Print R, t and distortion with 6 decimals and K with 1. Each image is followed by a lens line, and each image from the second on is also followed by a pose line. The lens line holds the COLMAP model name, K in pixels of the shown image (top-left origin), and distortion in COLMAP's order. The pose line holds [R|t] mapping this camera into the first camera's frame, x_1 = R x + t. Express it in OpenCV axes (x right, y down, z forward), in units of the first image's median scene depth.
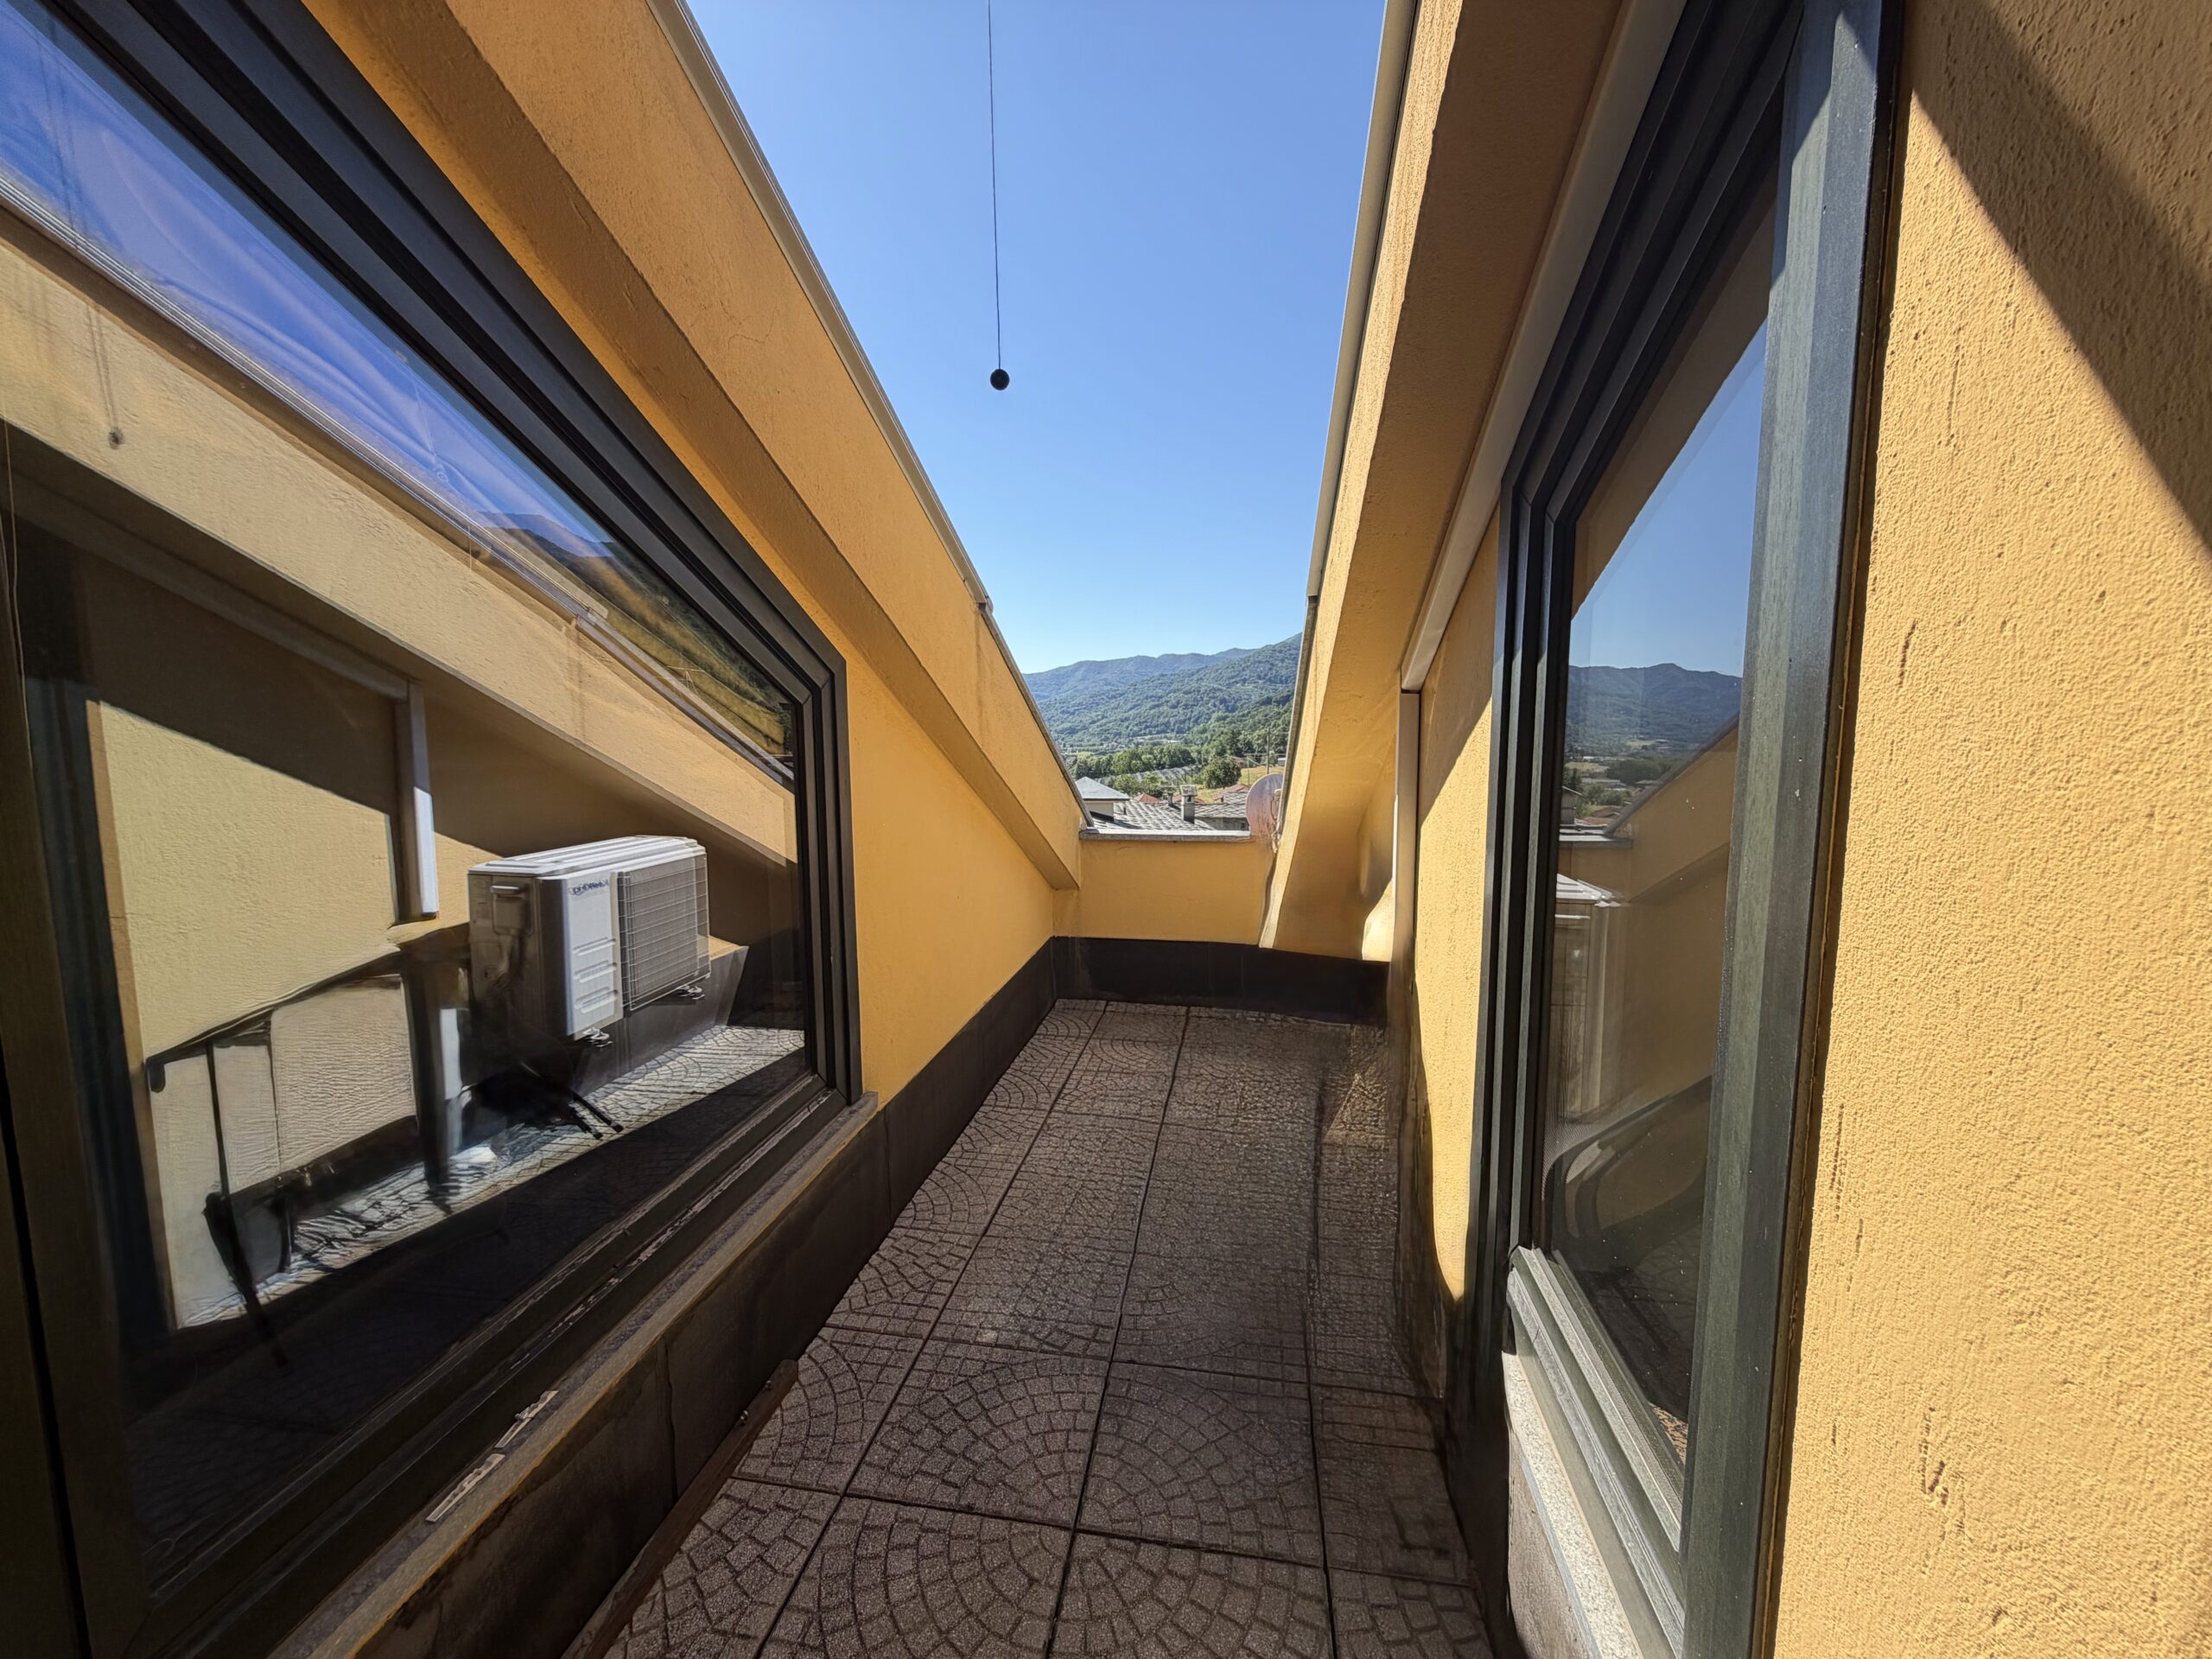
lens RADIAL K [[880.5, 0, 1100.5], [0, 880.5, 829.2], [0, 0, 1]] dist [-0.001418, 0.000199]
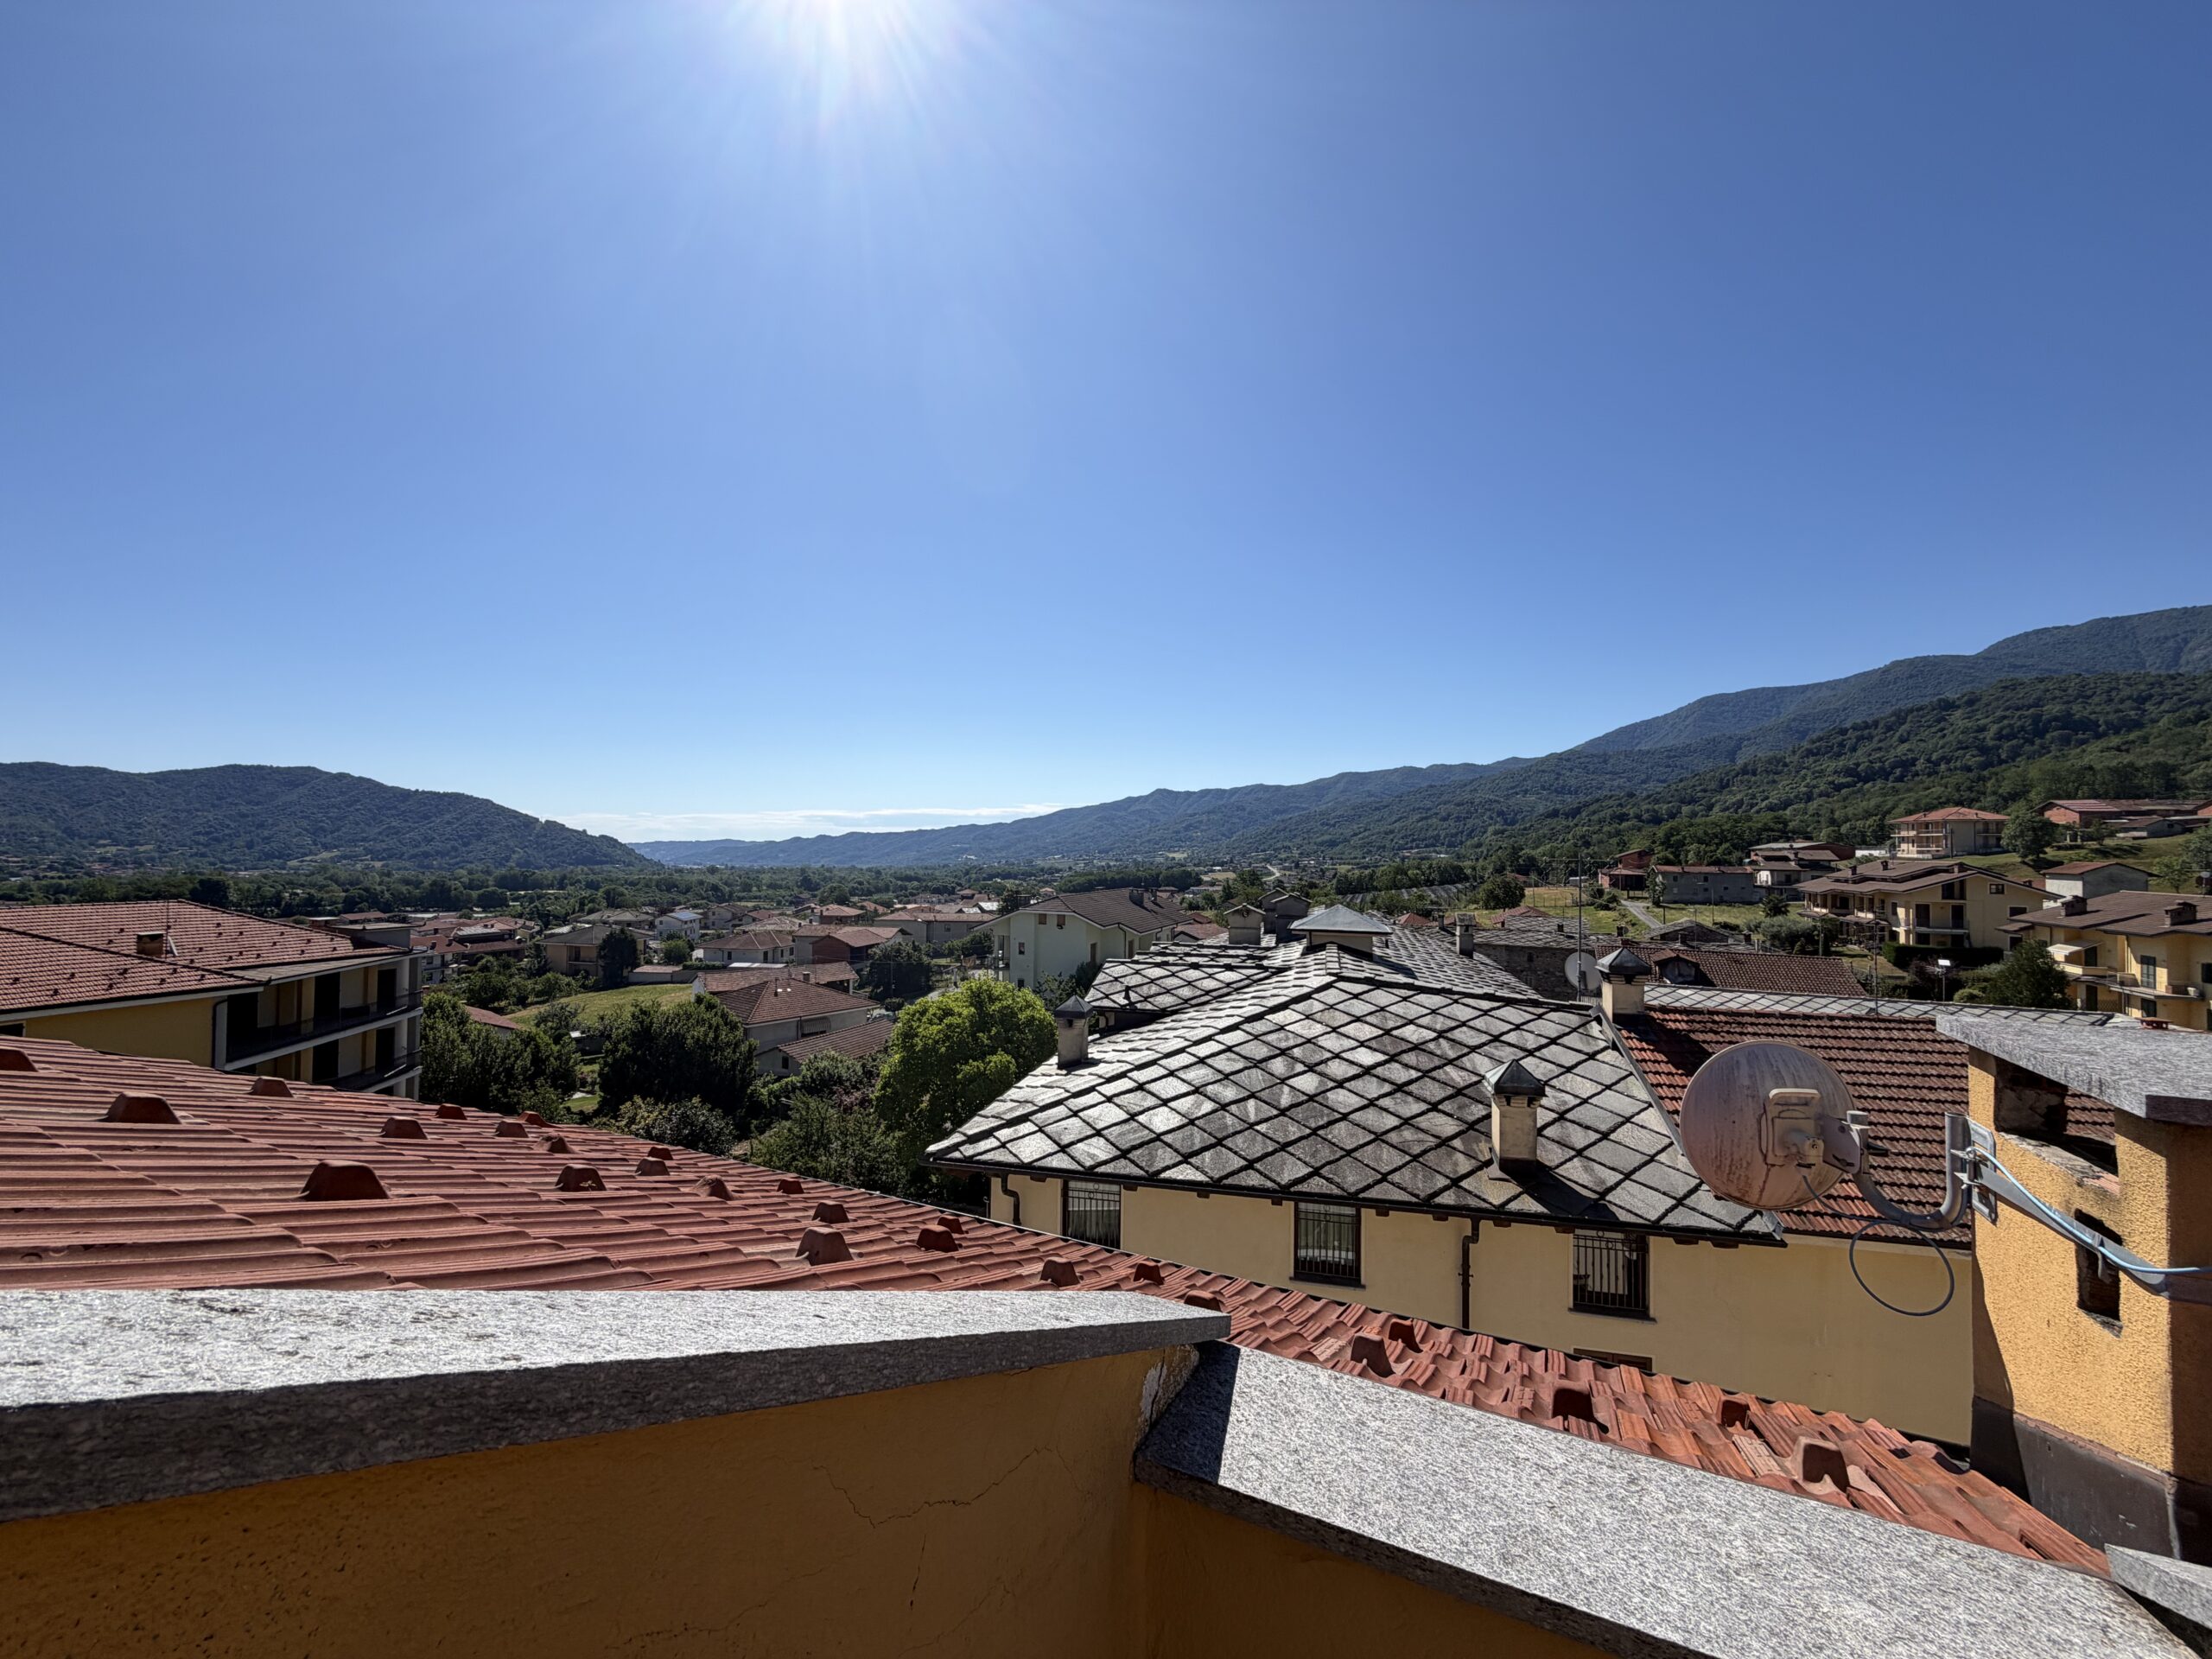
lens RADIAL K [[879.2, 0, 1100.0], [0, 879.2, 831.2], [0, 0, 1]] dist [-0.000042, 0.000012]
pose [[0.958026, 0.008141, -0.286567, 0.089265], [-0.043406, 0.992192, -0.116923, -0.342304], [0.283377, 0.124454, 0.950899, 1.876170]]
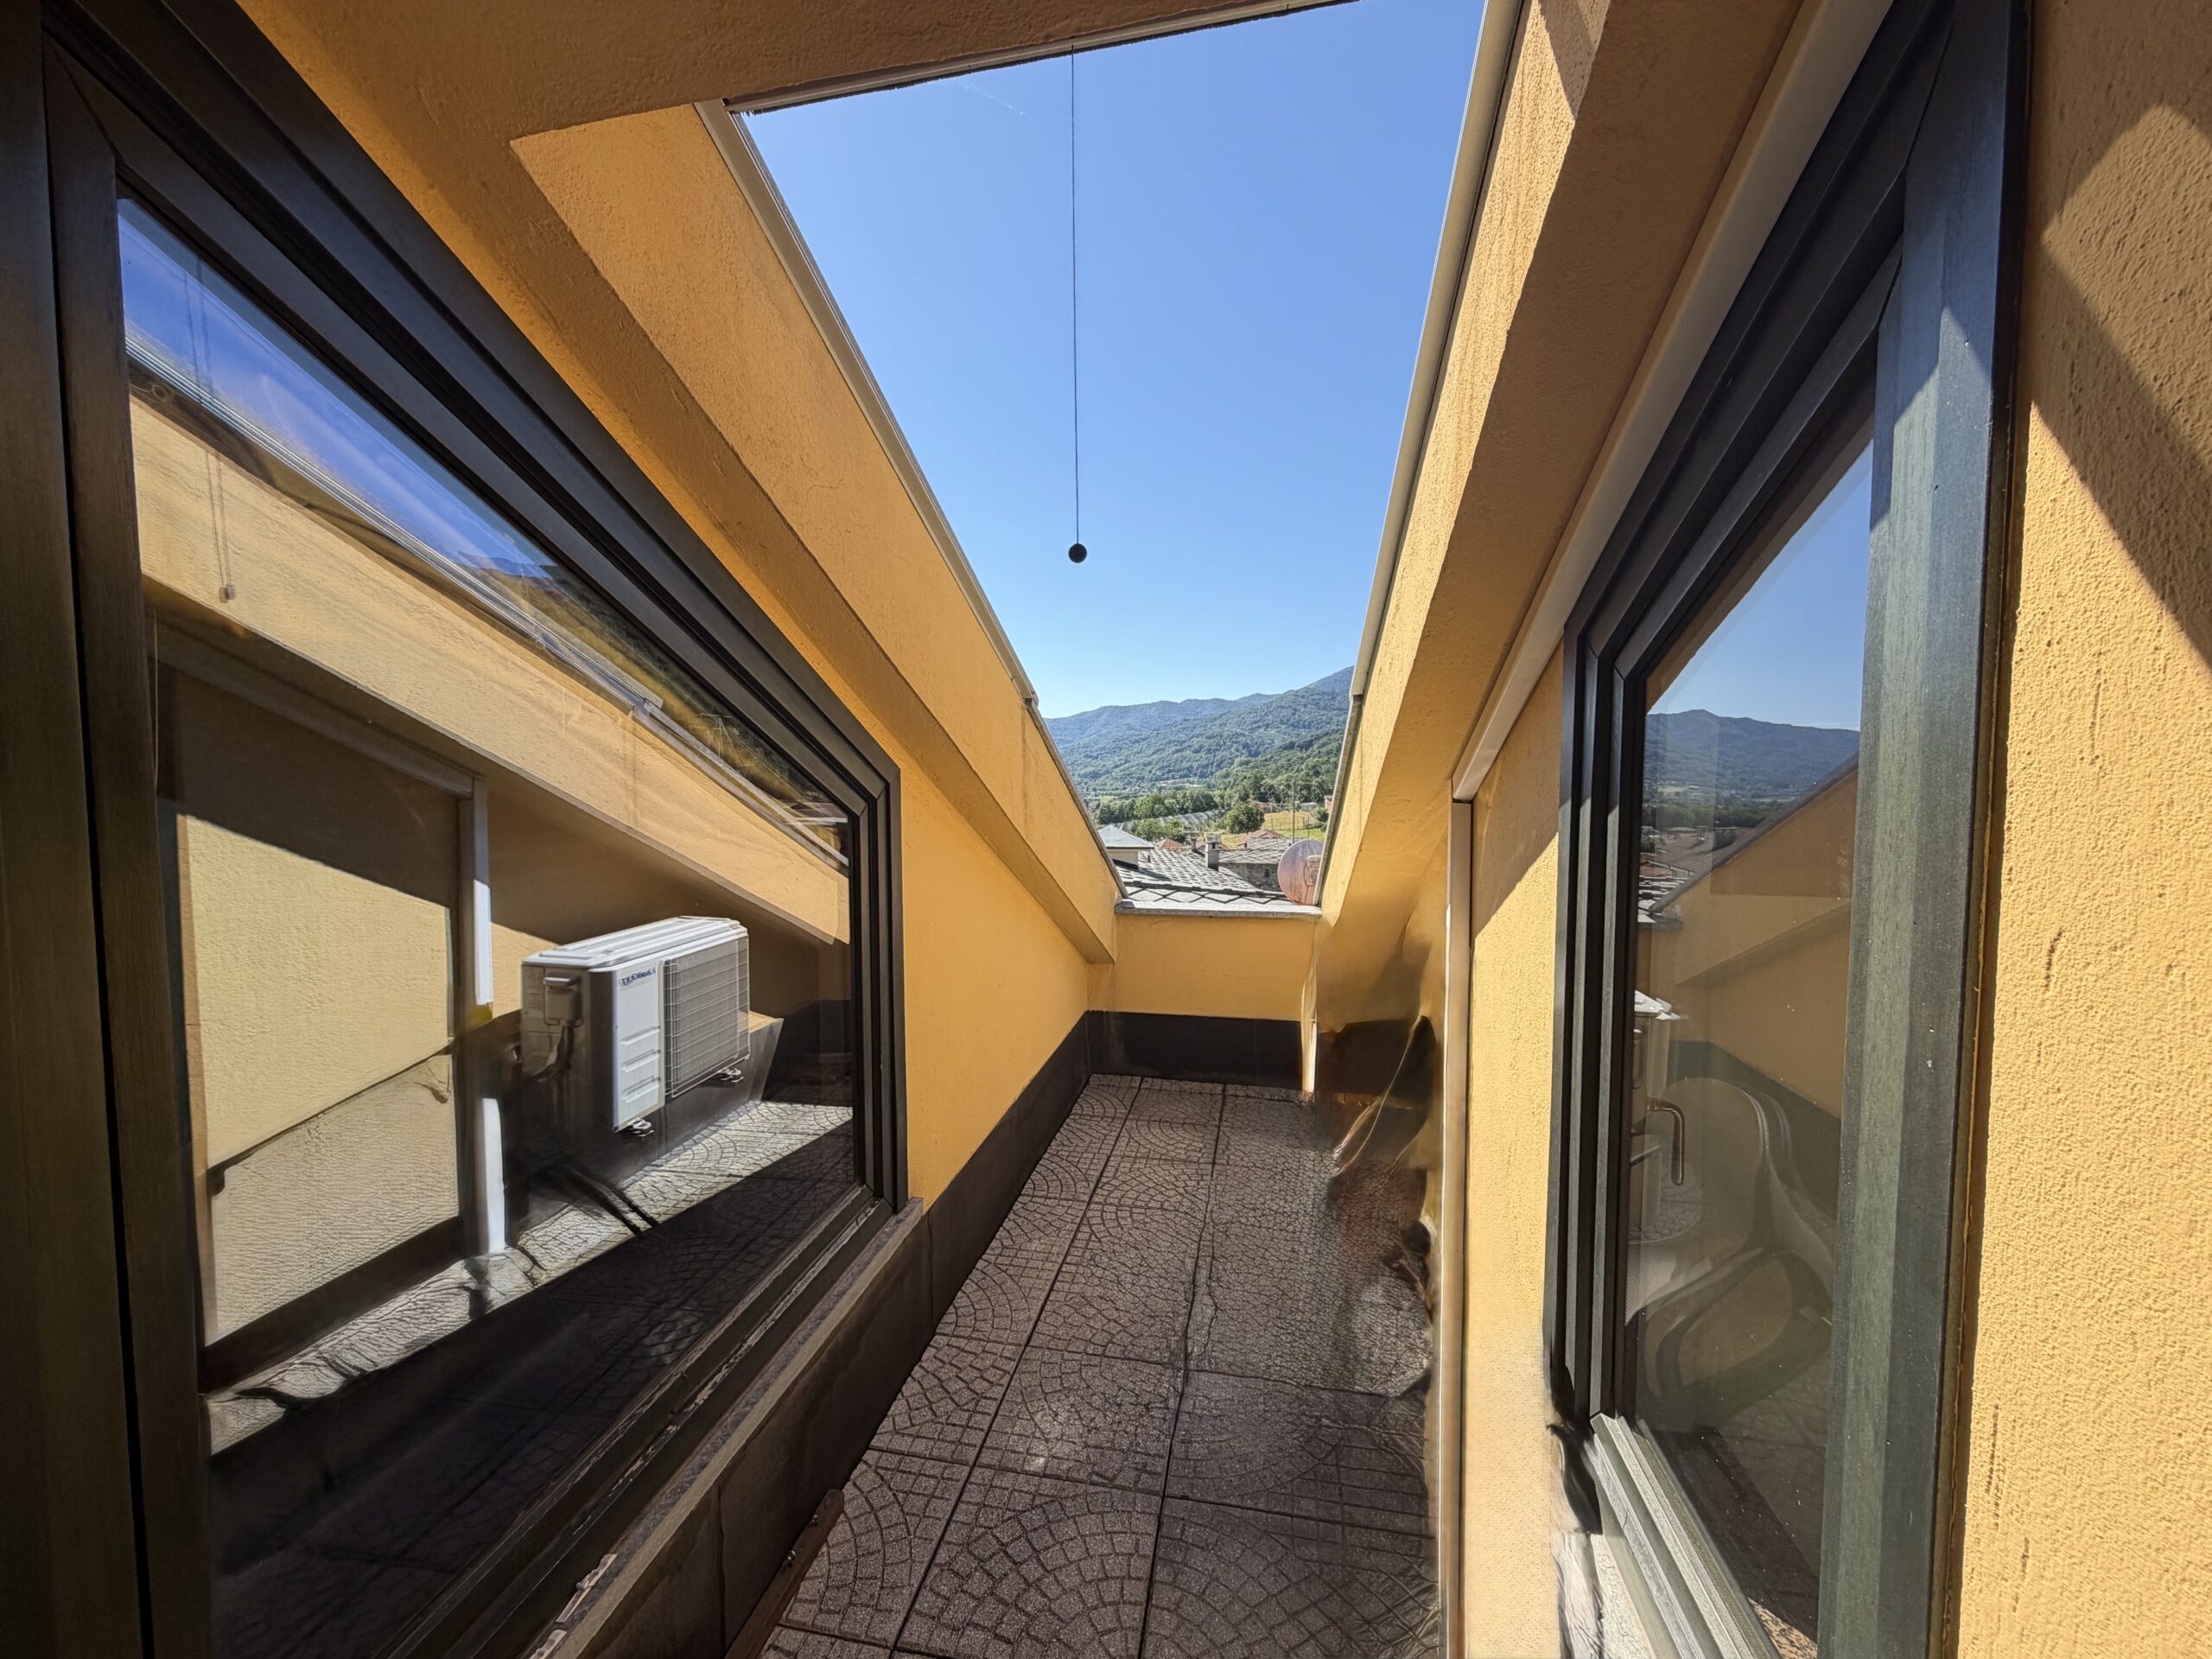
lens RADIAL K [[880.2, 0, 1099.8], [0, 880.2, 828.7], [0, 0, 1]] dist [-0.000853, 0.000439]
pose [[0.999639, 0.003949, -0.026568, -0.035799], [-0.005282, 0.998720, -0.050309, -0.081956], [0.026336, 0.050431, 0.998380, -0.005882]]
